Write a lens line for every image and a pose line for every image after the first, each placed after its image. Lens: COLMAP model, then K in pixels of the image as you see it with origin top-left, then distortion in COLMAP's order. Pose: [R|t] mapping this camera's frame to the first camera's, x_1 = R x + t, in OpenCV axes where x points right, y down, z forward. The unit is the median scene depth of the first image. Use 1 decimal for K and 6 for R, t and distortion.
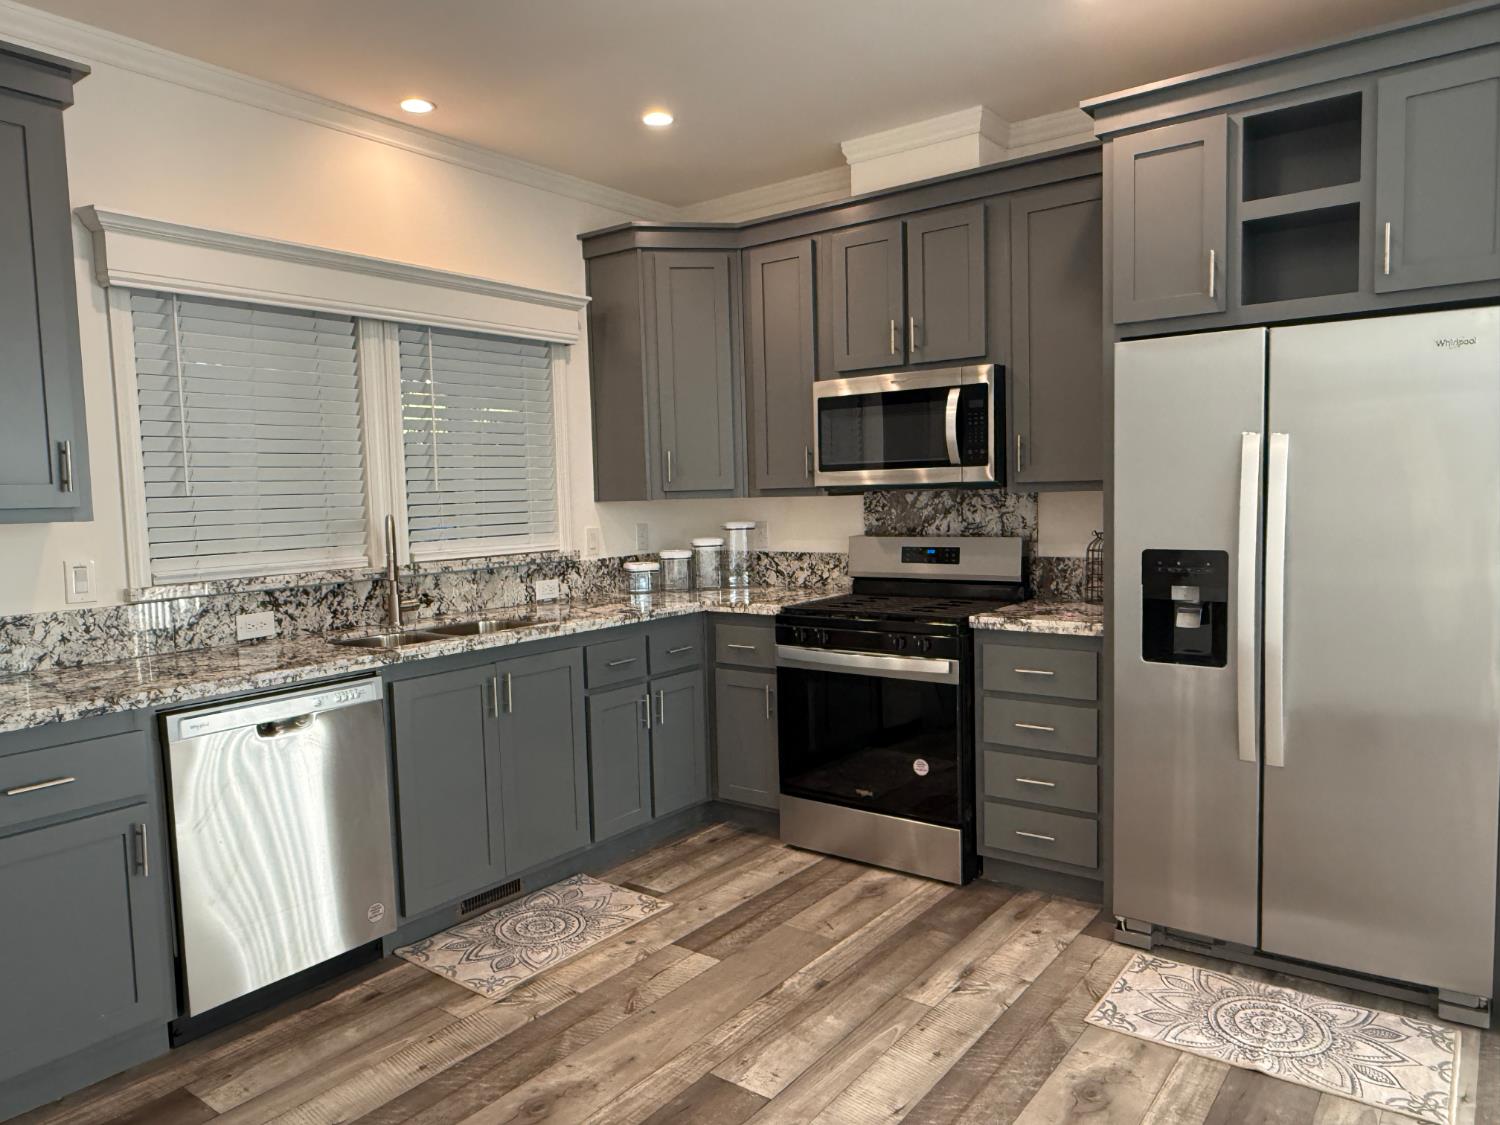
lens RADIAL K [[1016.3, 0, 742.7], [0, 1016.3, 569.1], [0, 0, 1]] dist [-0.000277, 0.000751]
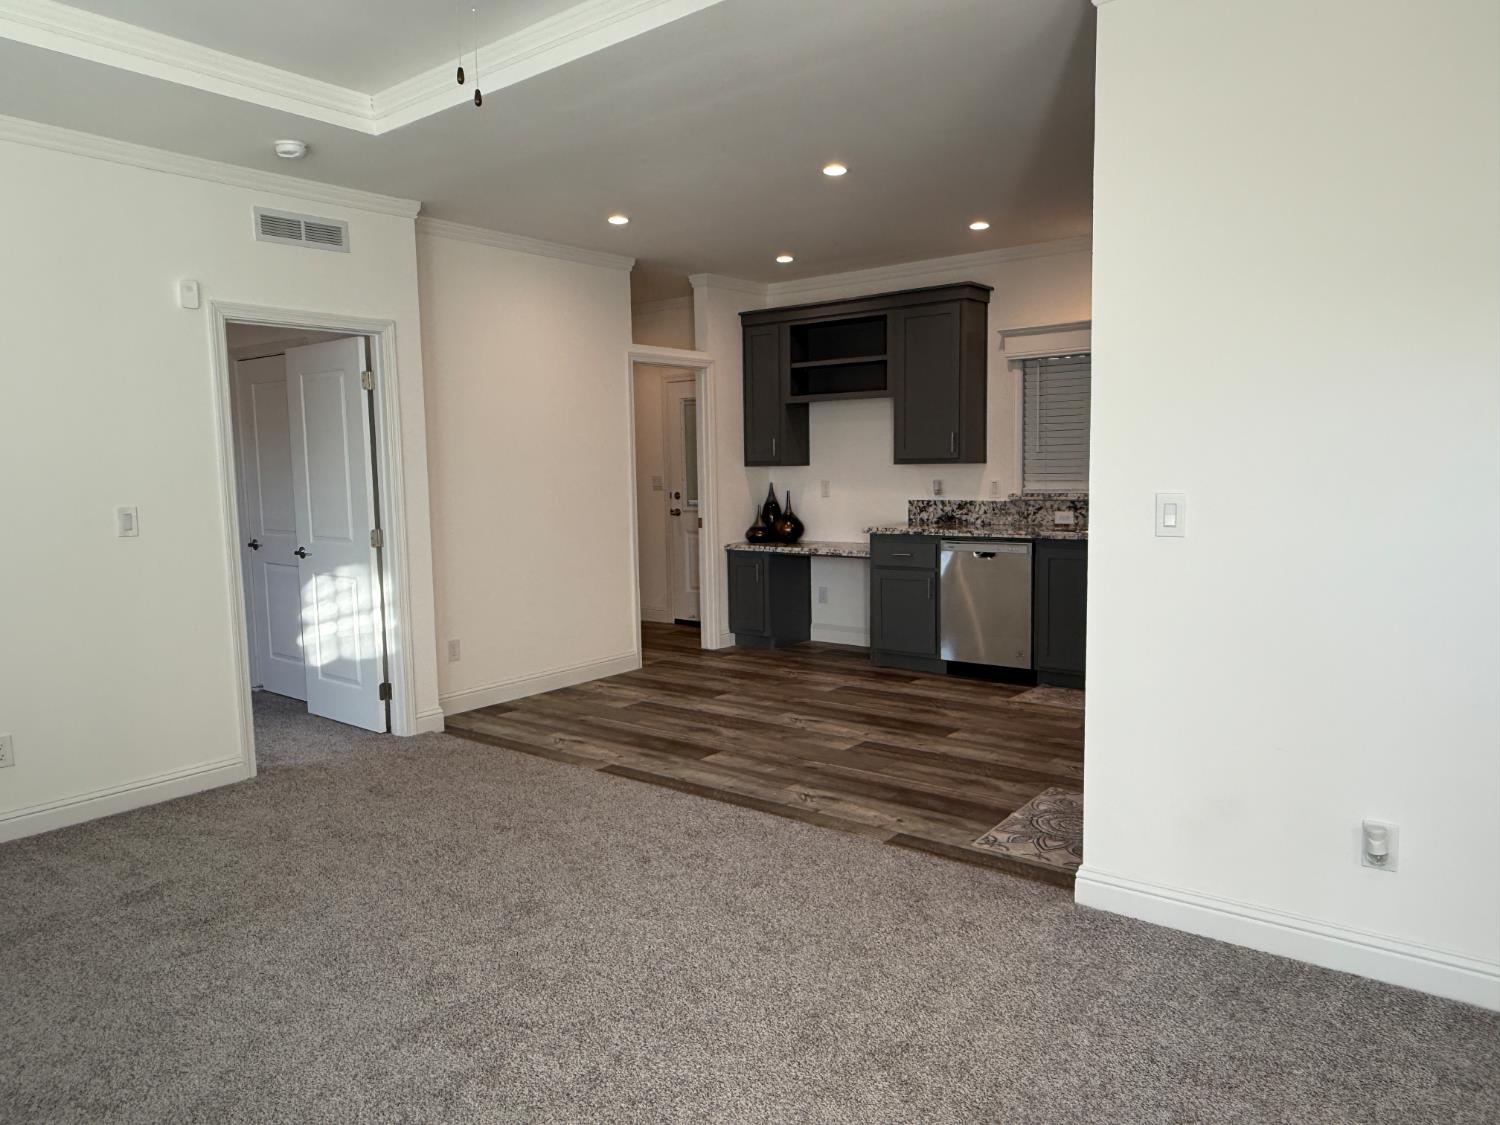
lens RADIAL K [[1016.3, 0, 742.7], [0, 1016.3, 569.1], [0, 0, 1]] dist [-0.000277, 0.000751]
pose [[-0.022146, 0.129878, -0.991283, 1.785625], [-0.054196, 0.989912, 0.130909, -0.083547], [0.998285, 0.056623, -0.014884, 0.473256]]
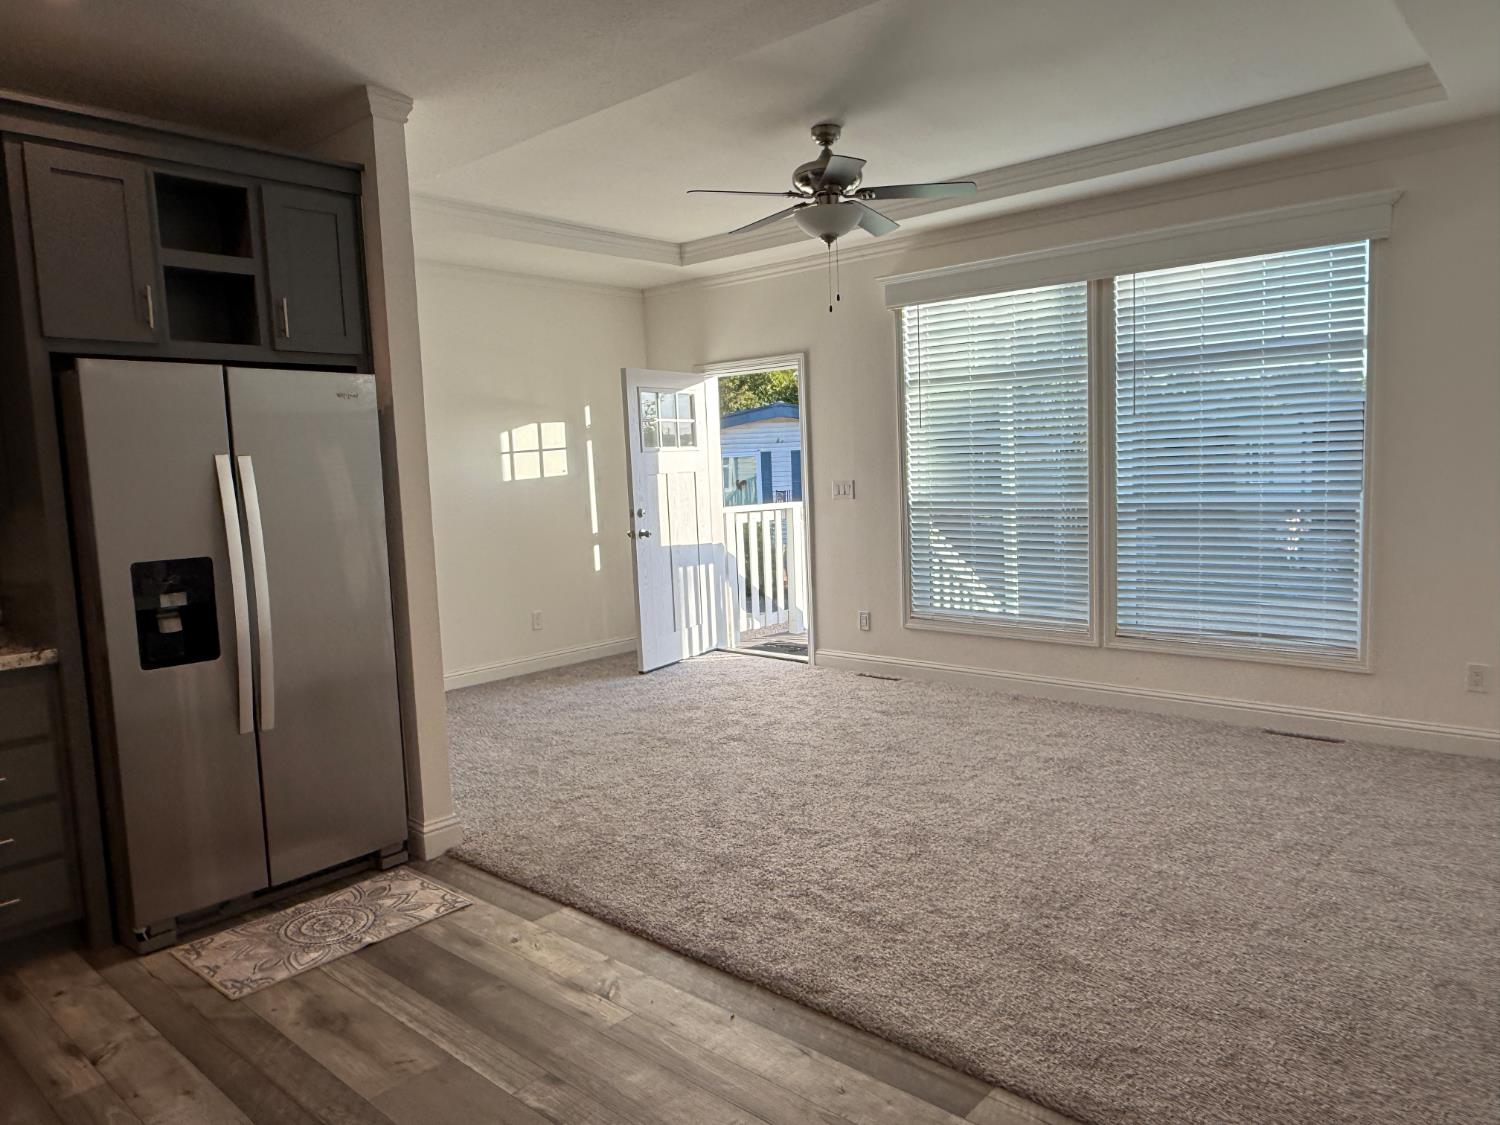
lens RADIAL K [[1016.3, 0, 742.7], [0, 1016.3, 569.1], [0, 0, 1]] dist [-0.000277, 0.000751]
pose [[0.078986, -0.079710, 0.993684, -0.599435], [0.111813, 0.991216, 0.070624, -0.017688], [-0.990585, 0.105528, 0.087205, 0.305837]]
